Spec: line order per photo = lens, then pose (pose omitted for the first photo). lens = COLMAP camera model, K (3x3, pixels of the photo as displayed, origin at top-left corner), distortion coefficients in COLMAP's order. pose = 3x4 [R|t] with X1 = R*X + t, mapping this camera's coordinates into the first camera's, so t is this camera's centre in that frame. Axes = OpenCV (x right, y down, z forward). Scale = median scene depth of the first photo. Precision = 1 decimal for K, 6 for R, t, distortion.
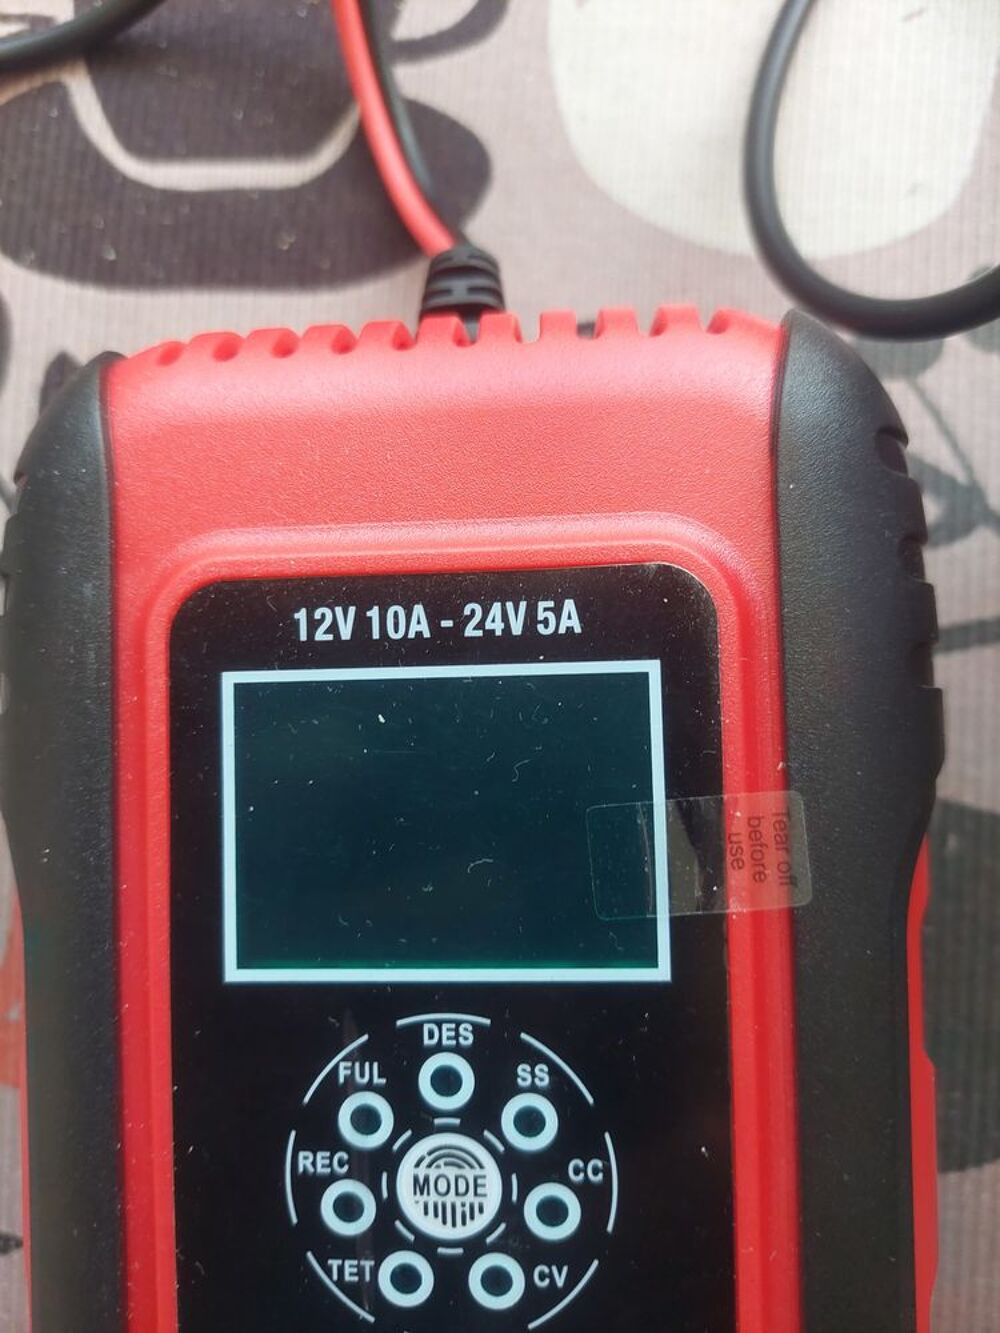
lens RADIAL K [[959.7, 0, 500.0], [0, 959.7, 666.5], [0, 0, 1]] dist [0.097758, -0.185124]
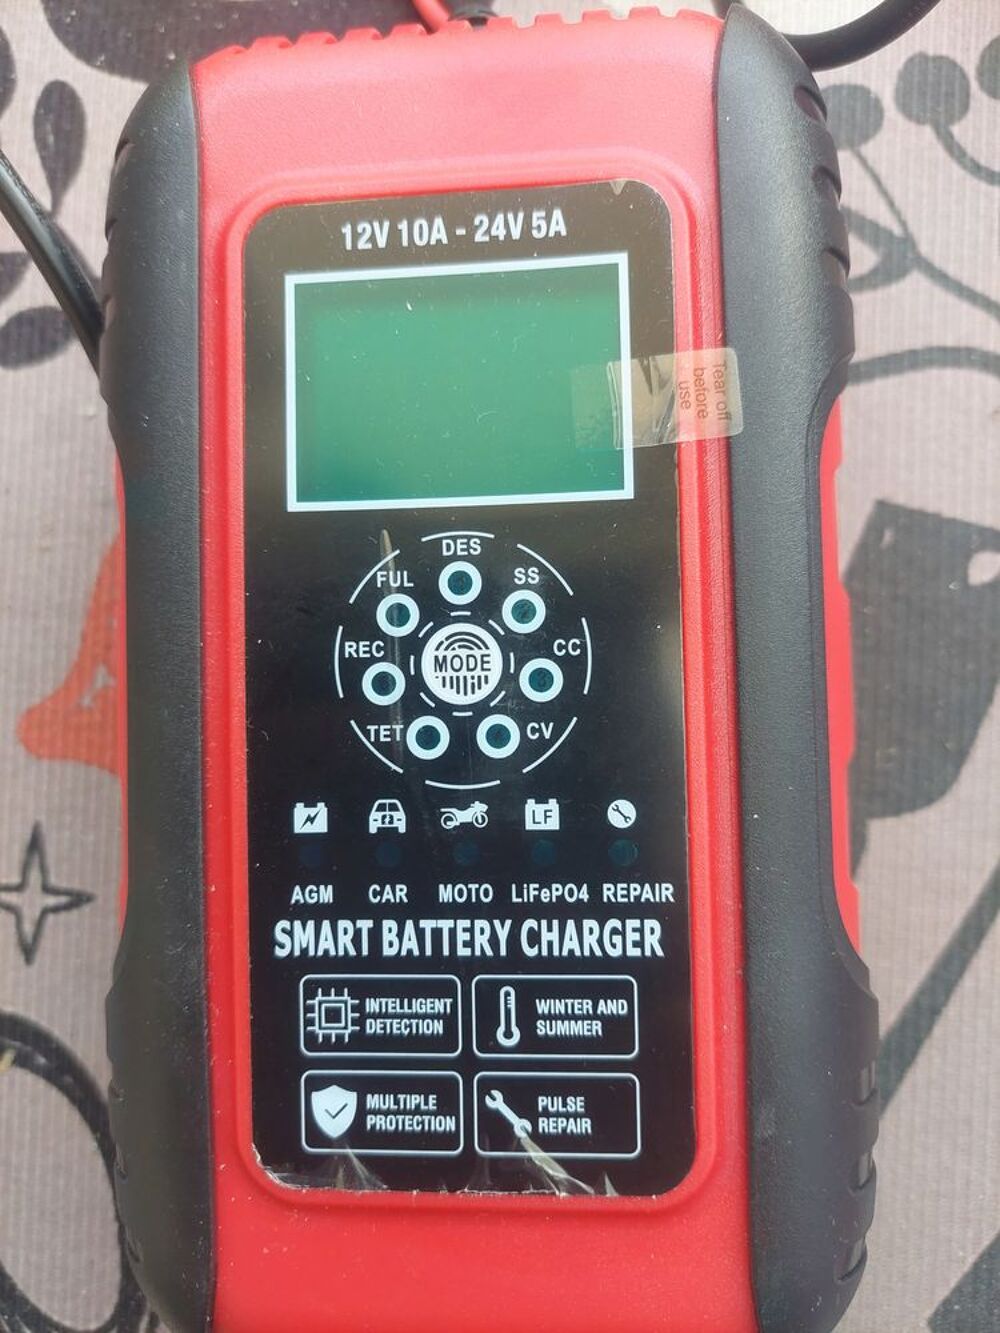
lens RADIAL K [[988.2, 0, 500.0], [0, 988.2, 666.5], [0, 0, 1]] dist [0.001010, -0.021174]
pose [[0.999978, 0.003748, -0.005483, 0.005557], [-0.003746, 0.999993, 0.000485, 0.535983], [0.005485, -0.000465, 0.999985, -0.311504]]
